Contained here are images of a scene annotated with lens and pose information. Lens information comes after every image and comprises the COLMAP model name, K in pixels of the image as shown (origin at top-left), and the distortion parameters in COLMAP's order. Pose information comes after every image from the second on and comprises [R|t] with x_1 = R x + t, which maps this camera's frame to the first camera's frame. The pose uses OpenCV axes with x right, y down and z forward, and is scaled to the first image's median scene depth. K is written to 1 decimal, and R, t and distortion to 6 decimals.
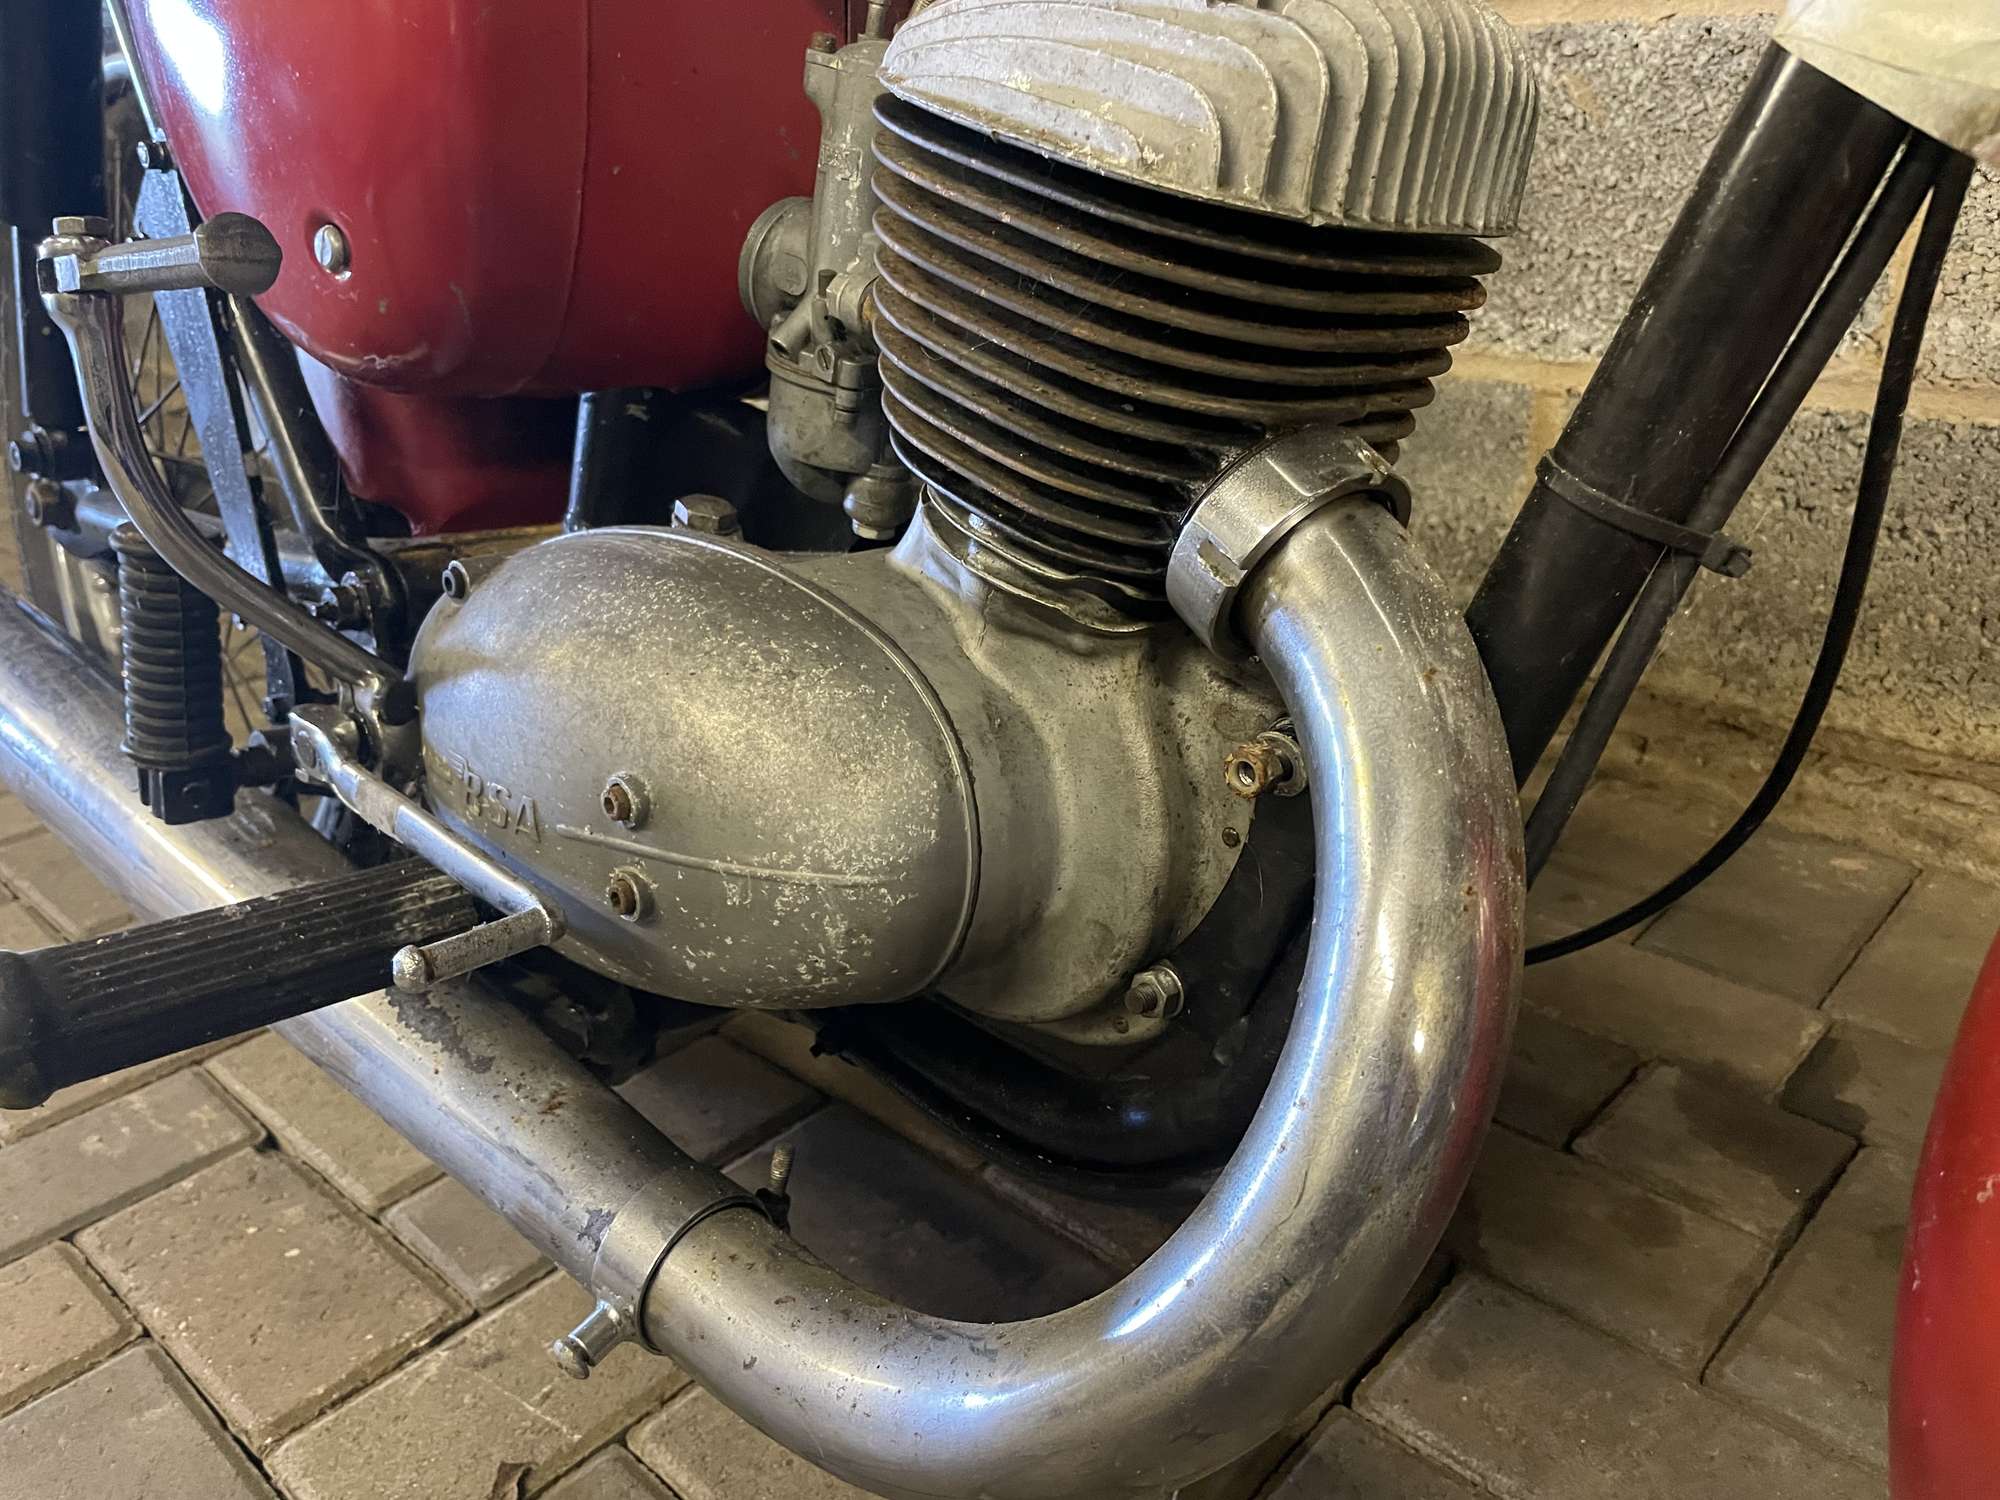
lens RADIAL K [[1546.8, 0, 968.1], [0, 1546.8, 751.1], [0, 0, 1]] dist [0.079868, -0.127840]
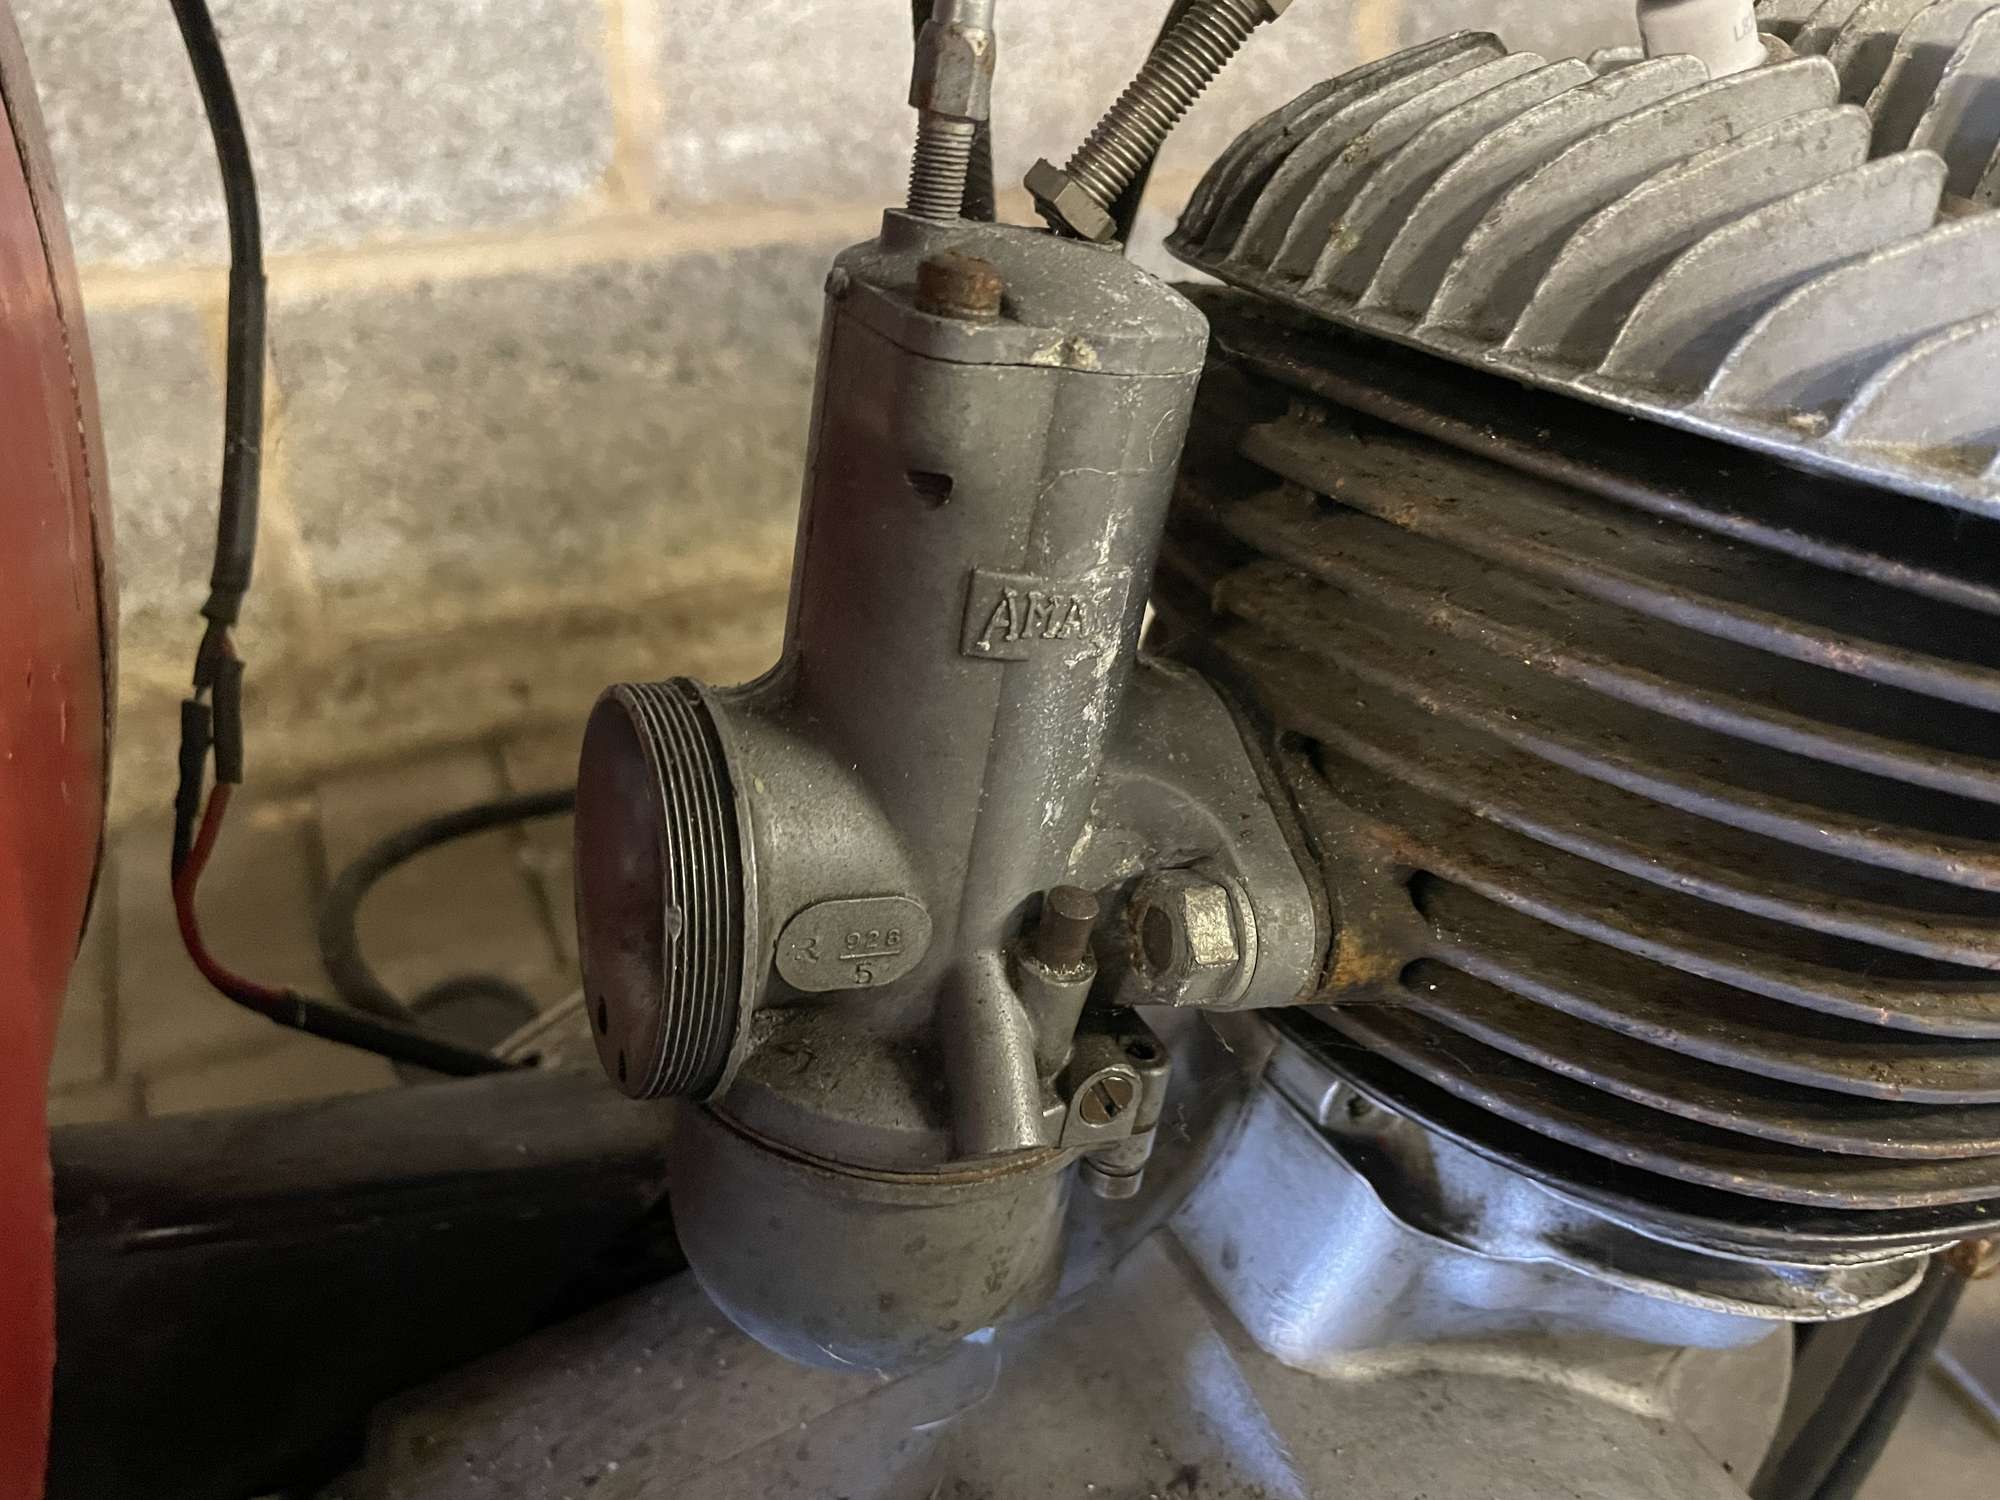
lens RADIAL K [[1546.8, 0, 972.3], [0, 1546.8, 766.0], [0, 0, 1]] dist [0.079868, -0.127840]
pose [[0.388314, -0.481674, 0.785622, -0.185647], [0.314339, 0.870626, 0.378420, -0.244657], [-0.866258, 0.100006, 0.489485, 0.436093]]
